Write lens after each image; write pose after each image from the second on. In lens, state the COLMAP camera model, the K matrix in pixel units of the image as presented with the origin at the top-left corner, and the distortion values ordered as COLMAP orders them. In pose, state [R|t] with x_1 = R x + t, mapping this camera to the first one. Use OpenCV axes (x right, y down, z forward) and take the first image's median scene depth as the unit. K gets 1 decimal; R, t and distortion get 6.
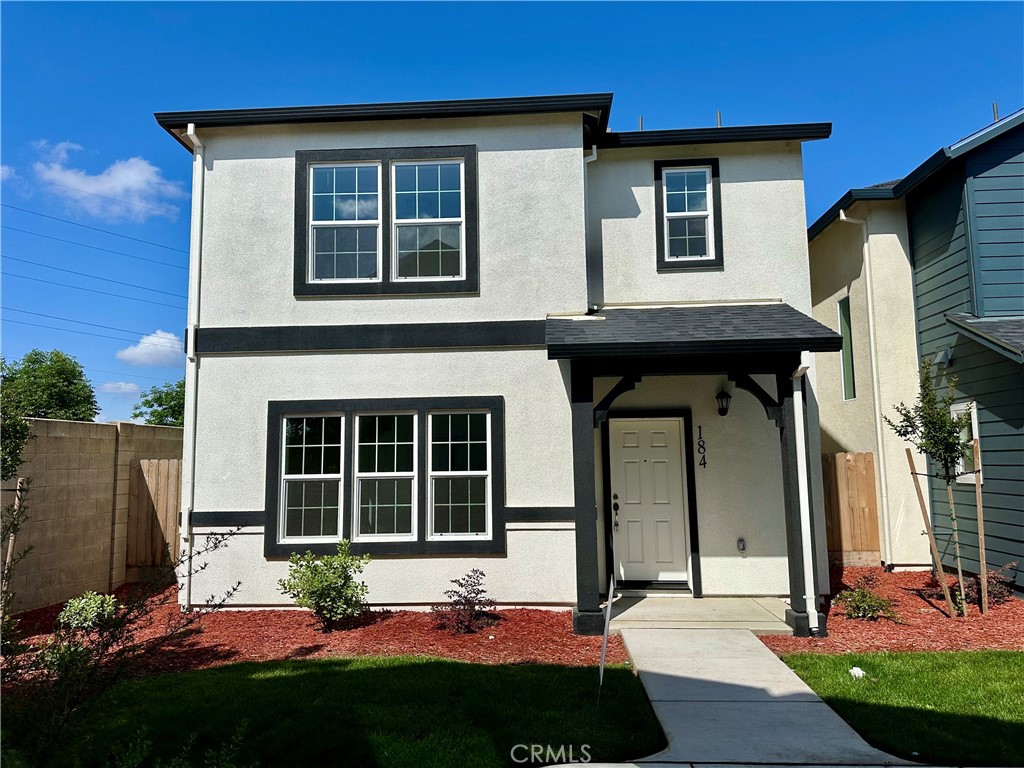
lens RADIAL K [[719.6, 0, 490.1], [0, 719.6, 374.4], [0, 0, 1]] dist [0.141590, -0.245240]
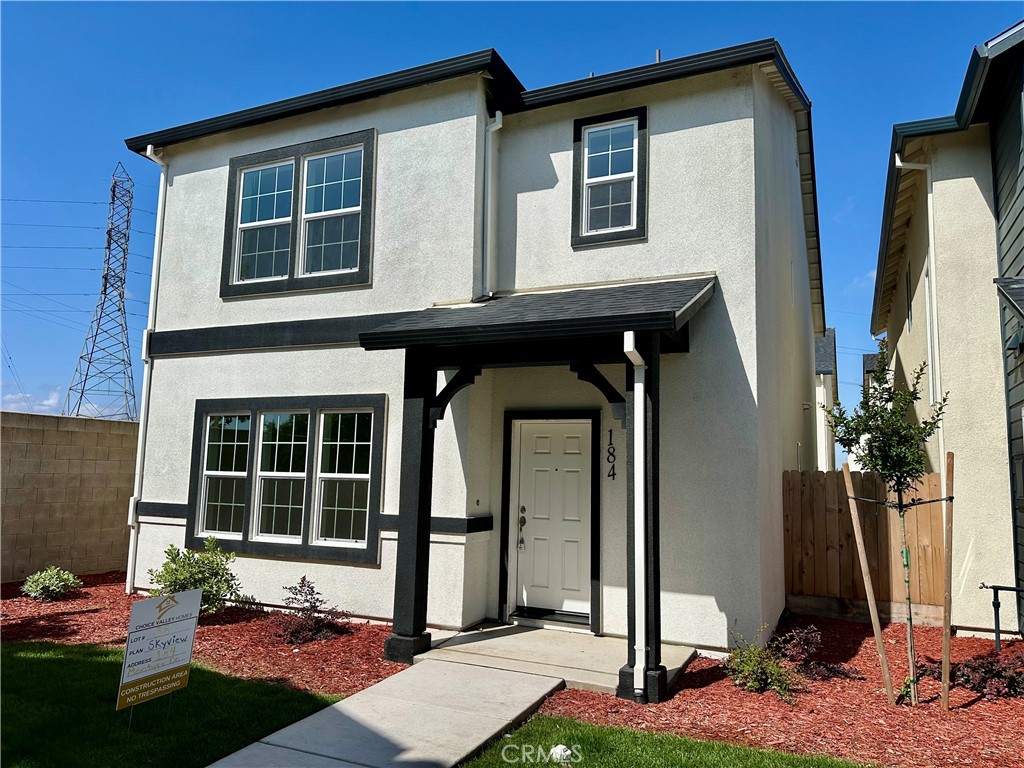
lens RADIAL K [[712.4, 0, 512.0], [0, 712.4, 384.0], [0, 0, 1]] dist [0.097292, -0.136627]
pose [[0.931612, -0.007724, -0.363372, 0.482293], [0.005275, 0.999956, -0.007733, 0.024248], [0.363416, 0.005287, 0.931612, 0.196479]]
